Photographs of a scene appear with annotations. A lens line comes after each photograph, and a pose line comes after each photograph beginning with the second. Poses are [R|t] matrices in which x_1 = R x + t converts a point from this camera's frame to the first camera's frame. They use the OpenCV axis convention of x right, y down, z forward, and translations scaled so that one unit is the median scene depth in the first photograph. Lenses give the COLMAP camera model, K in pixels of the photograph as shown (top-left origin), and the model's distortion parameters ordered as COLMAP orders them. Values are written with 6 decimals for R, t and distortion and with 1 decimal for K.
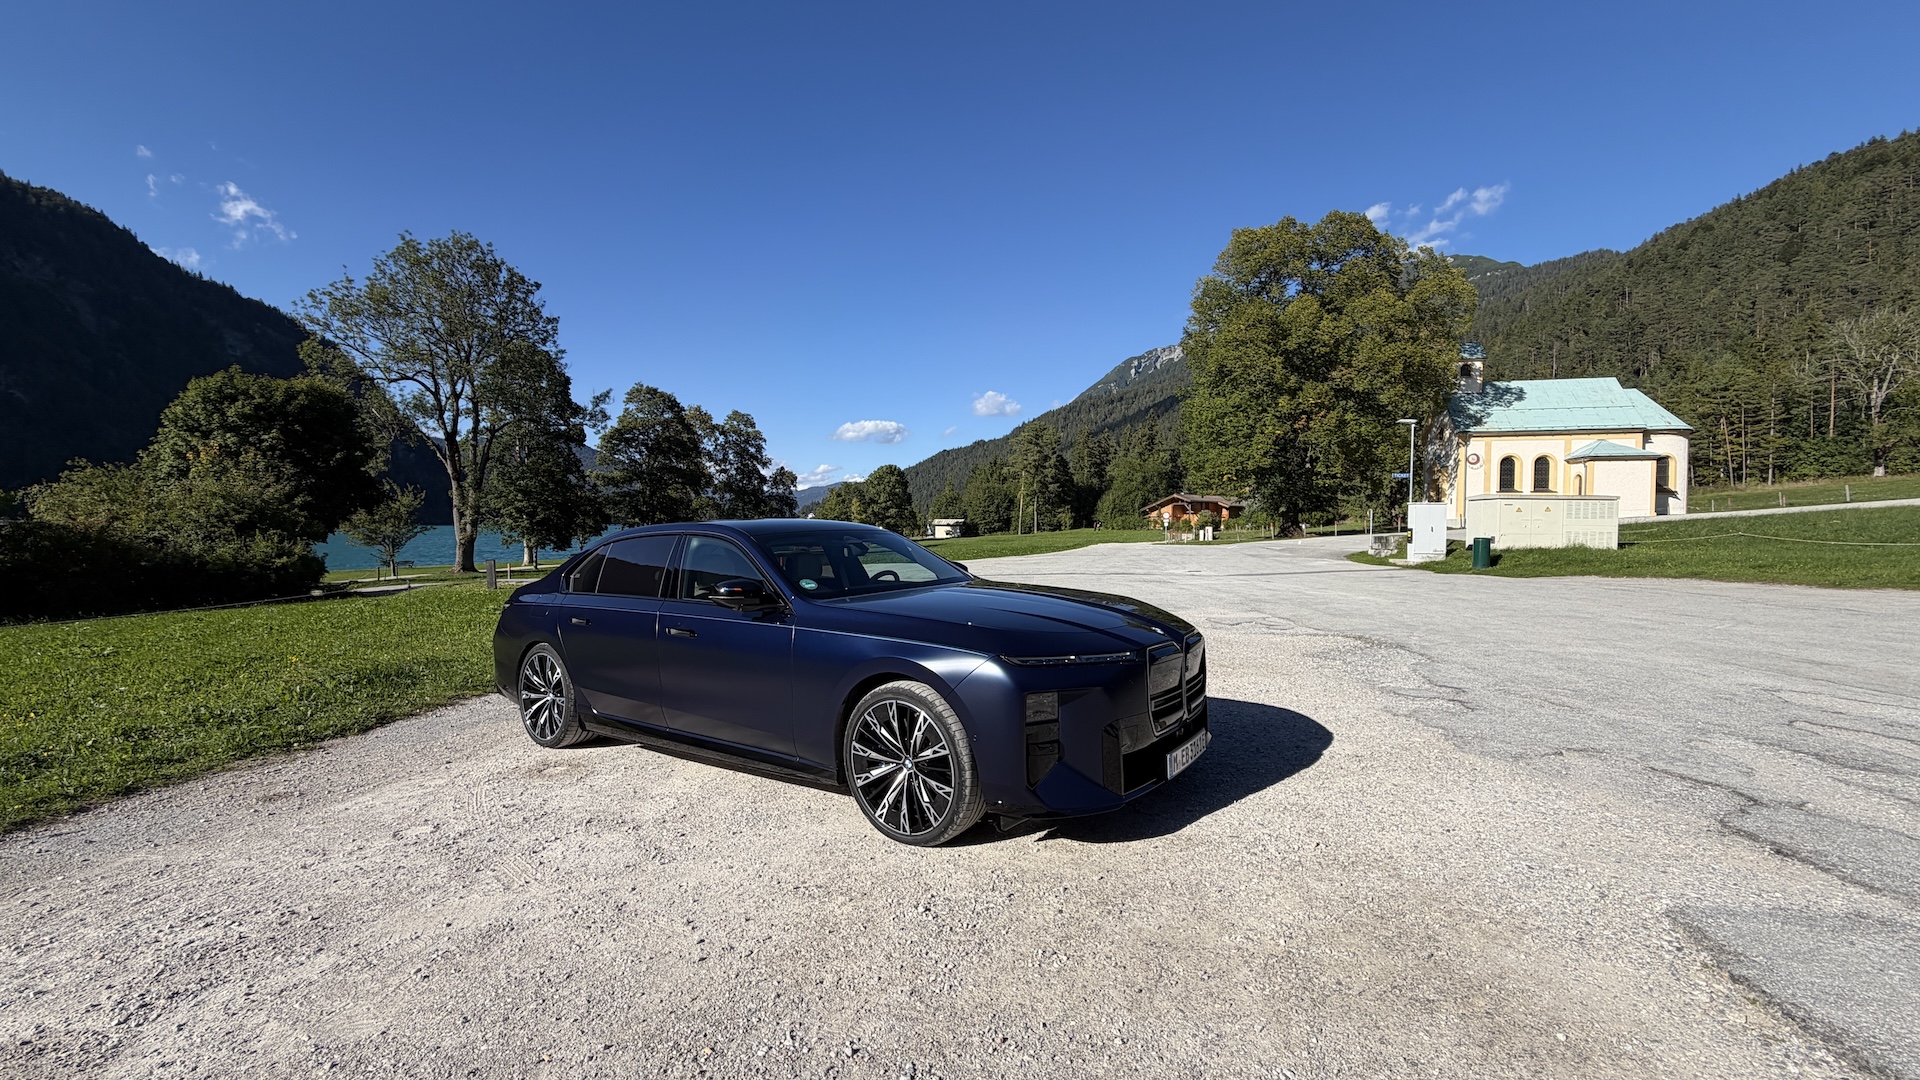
lens RADIAL K [[762.4, 0, 956.0], [0, 762.4, 542.1], [0, 0, 1]] dist [0.002047, -0.001136]
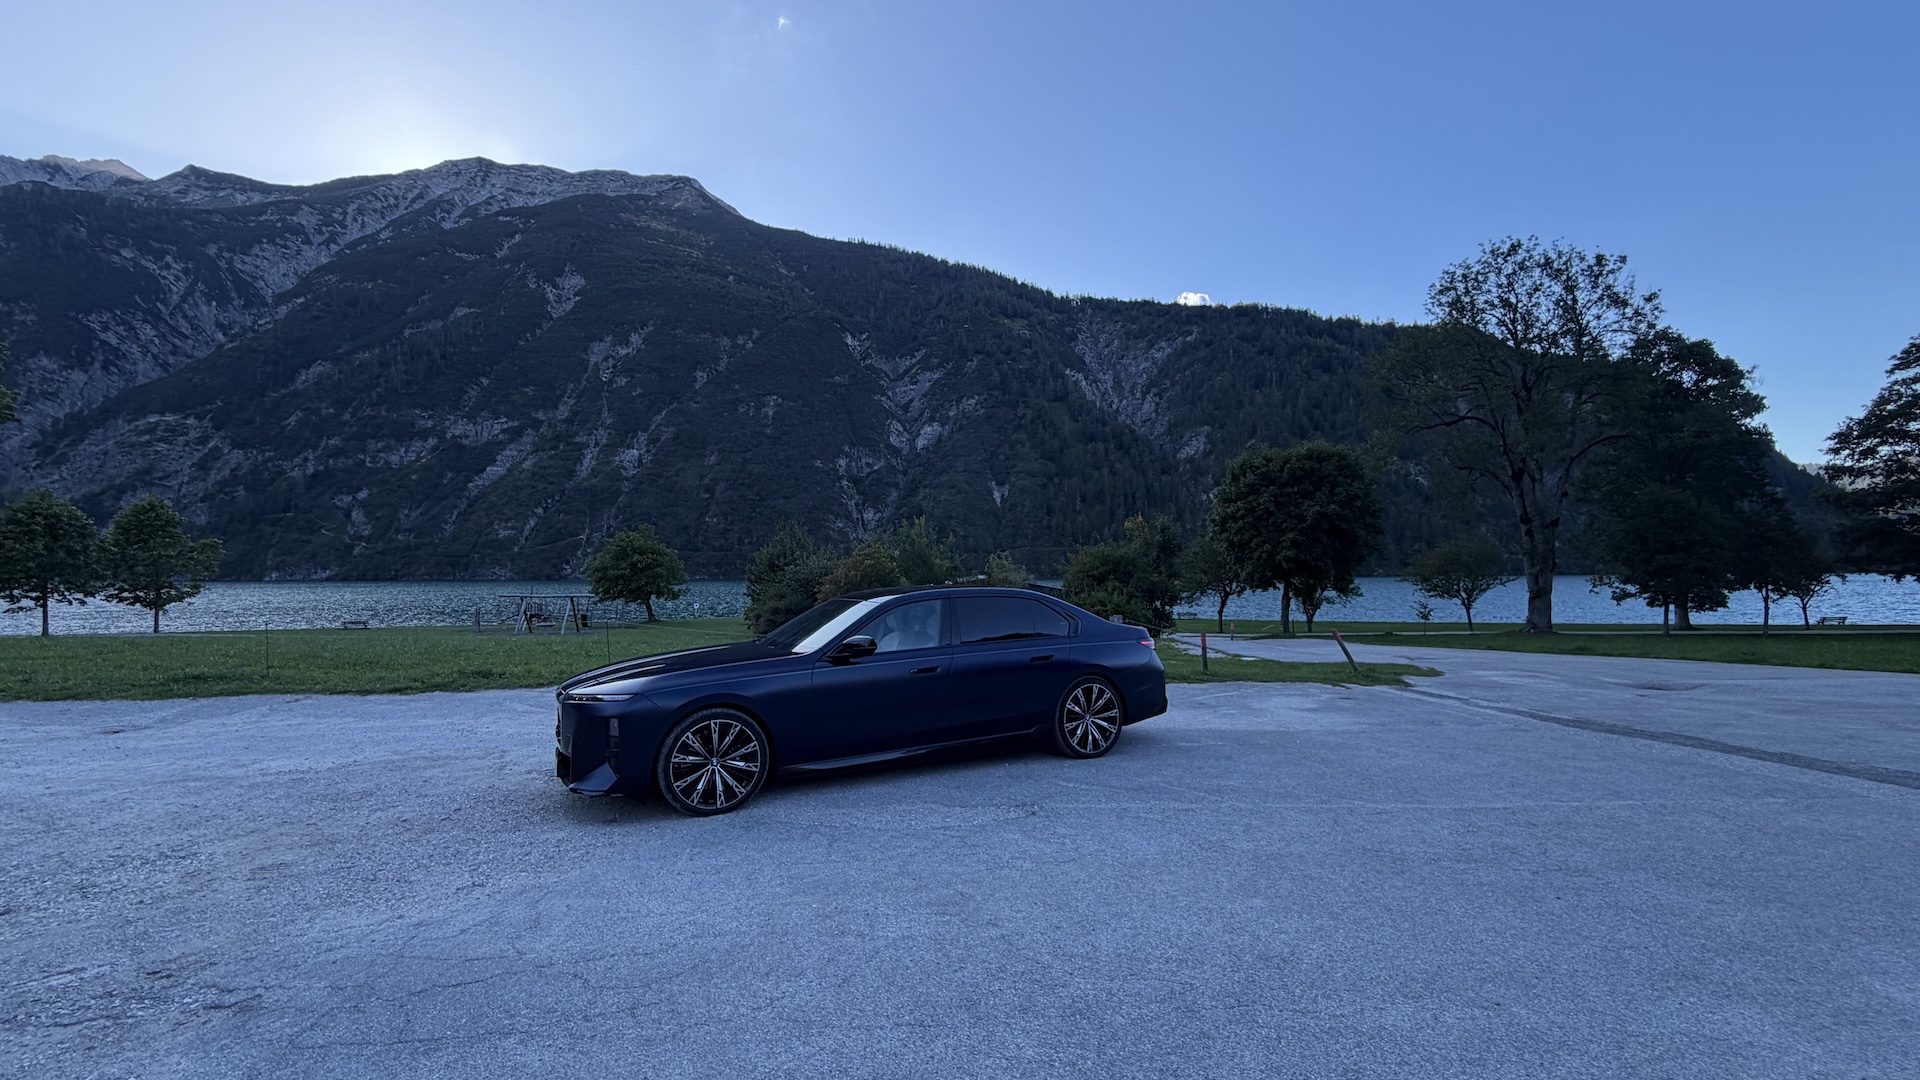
lens RADIAL K [[762.4, 0, 956.5], [0, 762.4, 533.4], [0, 0, 1]] dist [0.002047, -0.001136]
pose [[0.116317, -0.061268, -0.991321, 0.126529], [-0.015490, 0.997862, -0.063489, -0.005487], [0.993091, 0.022741, 0.115119, 0.286472]]
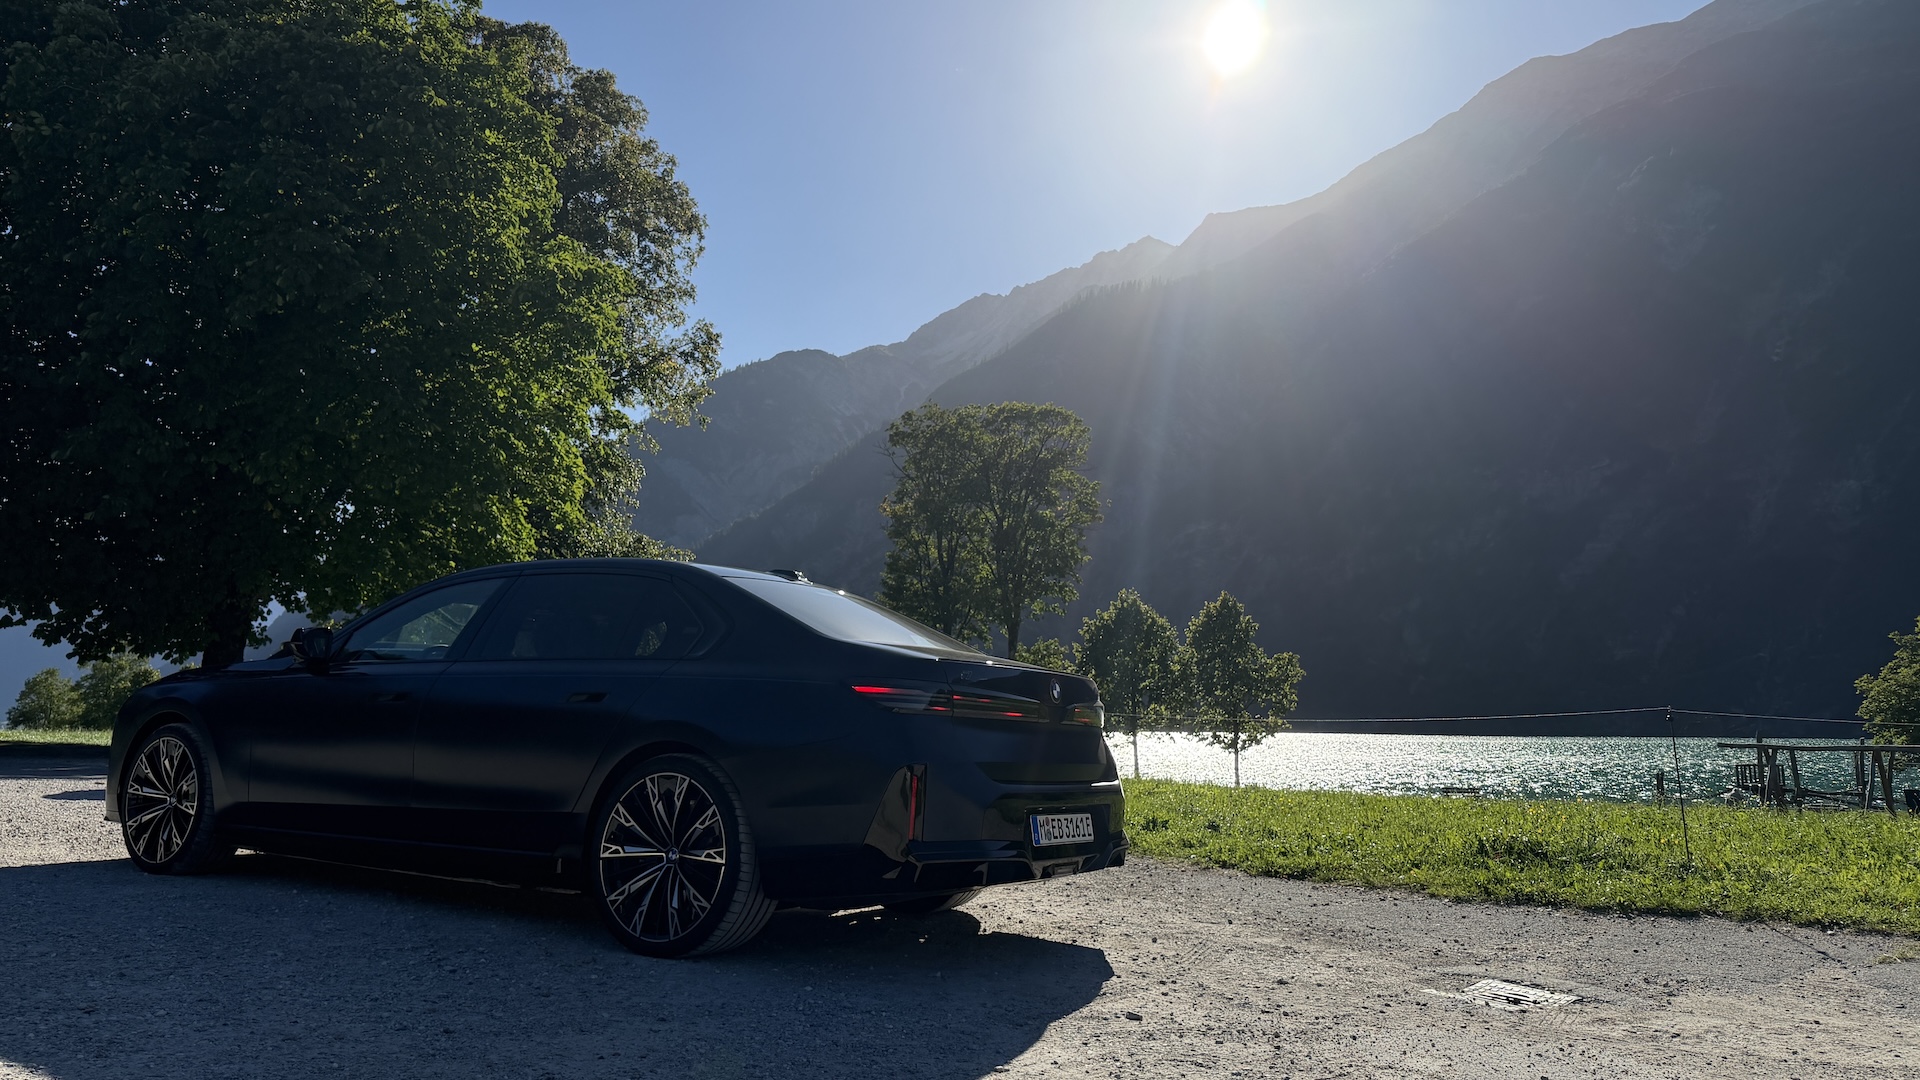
lens RADIAL K [[1340.4, 0, 978.6], [0, 1340.4, 552.8], [0, 0, 1]] dist [0.069275, -0.085994]
pose [[-0.757334, -0.091471, -0.646590, 0.041311], [-0.020184, 0.992947, -0.116828, 0.010172], [0.652716, -0.075428, -0.753839, 0.189294]]
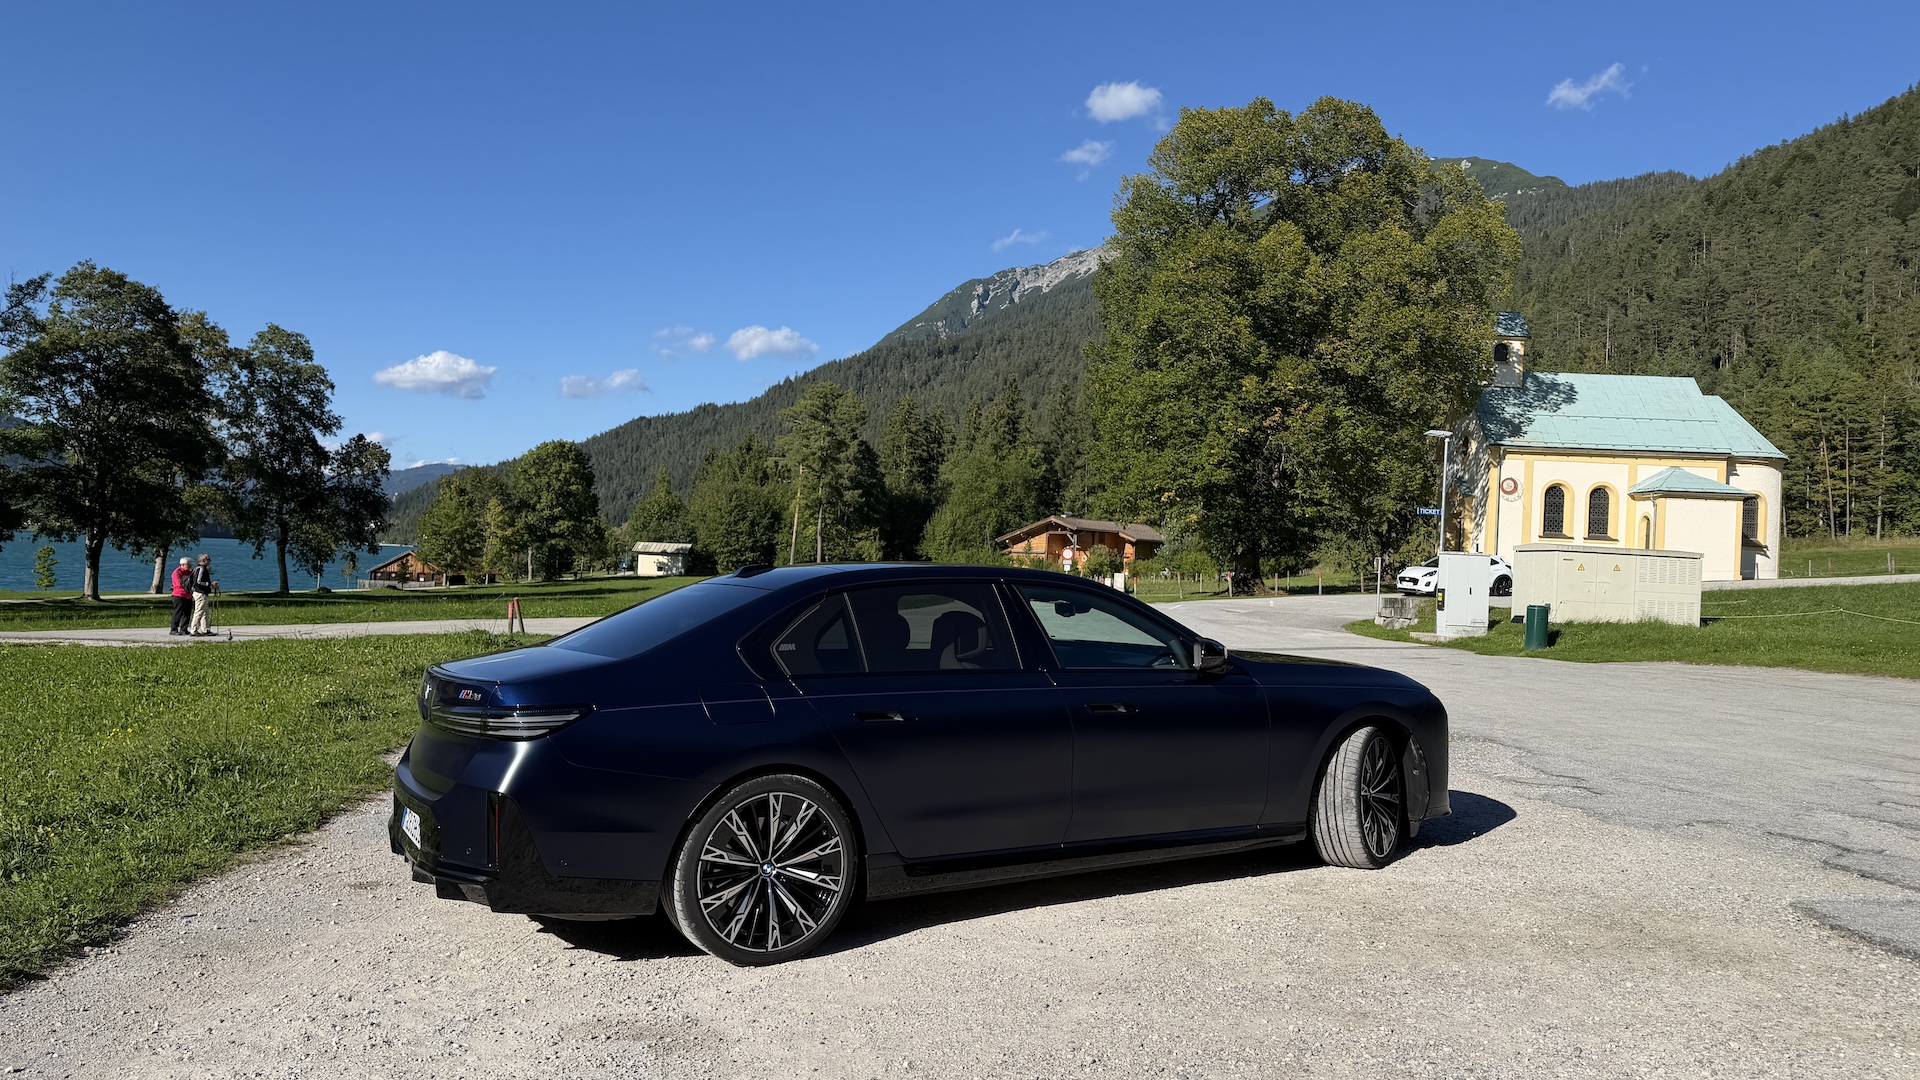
lens RADIAL K [[1340.4, 0, 958.5], [0, 1340.4, 555.7], [0, 0, 1]] dist [0.069275, -0.085994]
pose [[0.974808, 0.035870, 0.220144, -0.049545], [-0.030542, 0.999153, -0.027560, -0.000283], [-0.220947, 0.020142, 0.975078, -0.048345]]
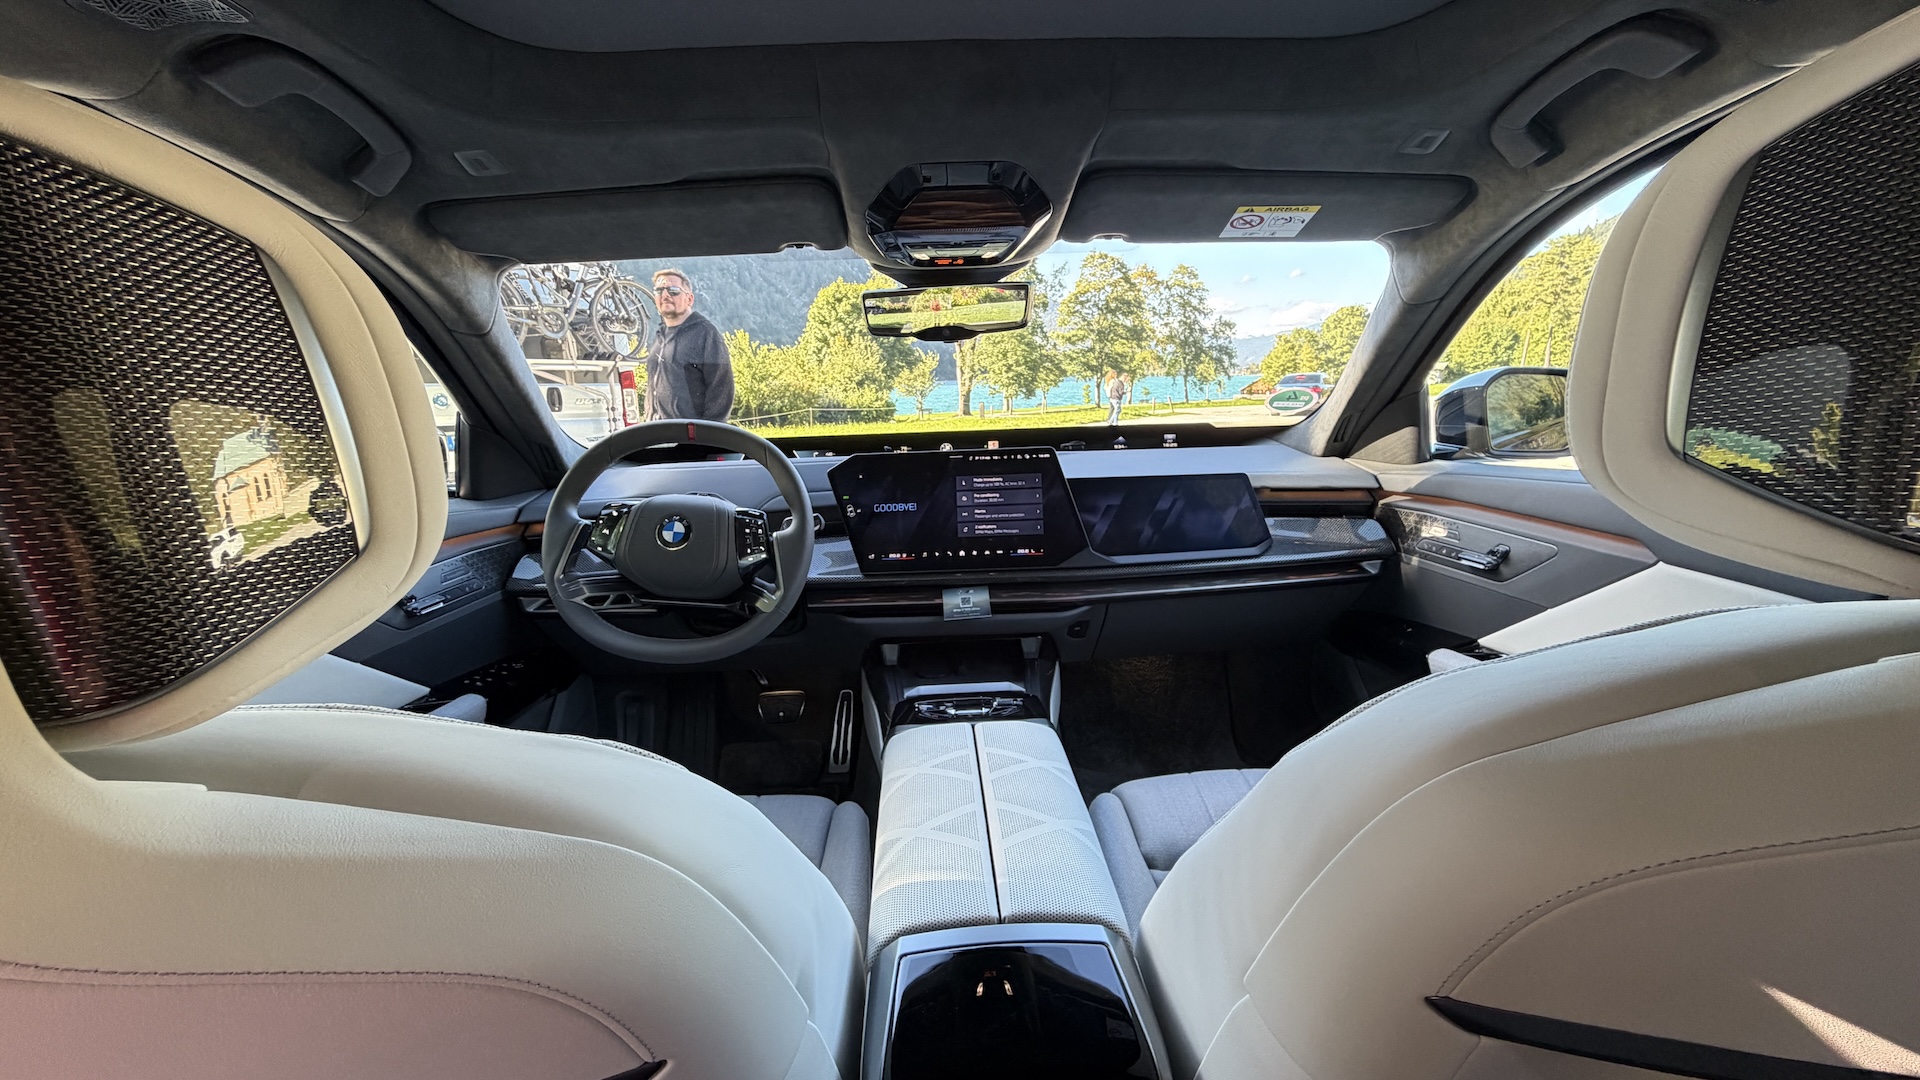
lens RADIAL K [[762.4, 0, 967.4], [0, 762.4, 547.0], [0, 0, 1]] dist [0.002047, -0.001136]
pose [[0.844142, 0.095575, -0.527532, 0.101205], [0.010419, 0.980871, 0.194380, 0.004403], [0.536019, -0.169581, 0.826998, -0.166481]]
